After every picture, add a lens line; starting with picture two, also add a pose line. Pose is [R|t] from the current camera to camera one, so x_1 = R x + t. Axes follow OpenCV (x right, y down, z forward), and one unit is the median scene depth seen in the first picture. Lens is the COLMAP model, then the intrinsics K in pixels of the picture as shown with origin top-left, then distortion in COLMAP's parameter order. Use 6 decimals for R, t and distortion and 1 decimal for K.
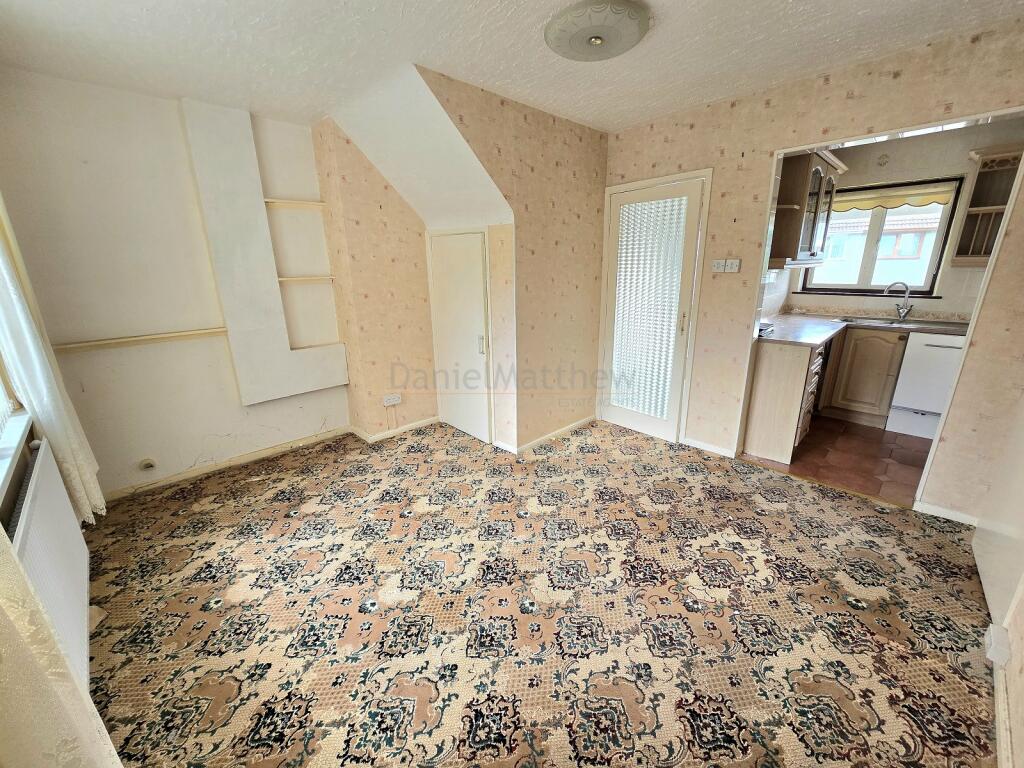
lens RADIAL K [[405.7, 0, 512.0], [0, 405.7, 384.0], [0, 0, 1]] dist [-0.013253, 0.000486]
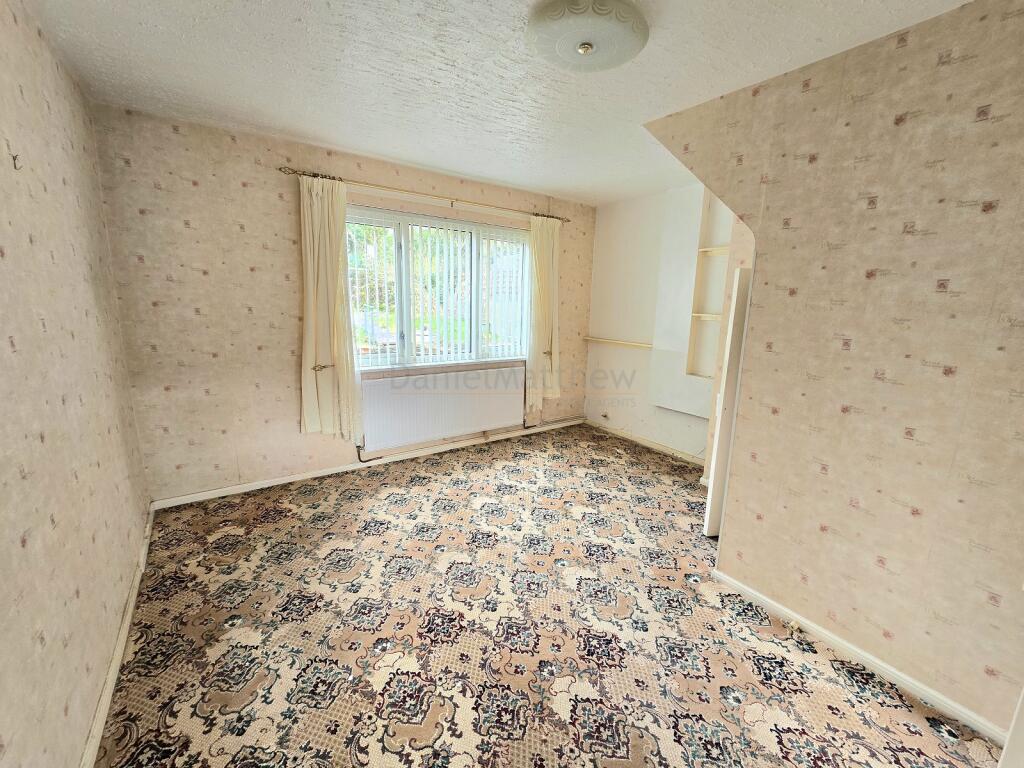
lens RADIAL K [[420.2, 0, 507.9], [0, 420.2, 361.0], [0, 0, 1]] dist [-0.023187, 0.000145]
pose [[-0.156278, 0.158196, -0.974962, 0.944634], [-0.309265, 0.929619, 0.200411, -0.267315], [0.938047, 0.332841, -0.096354, 0.874570]]
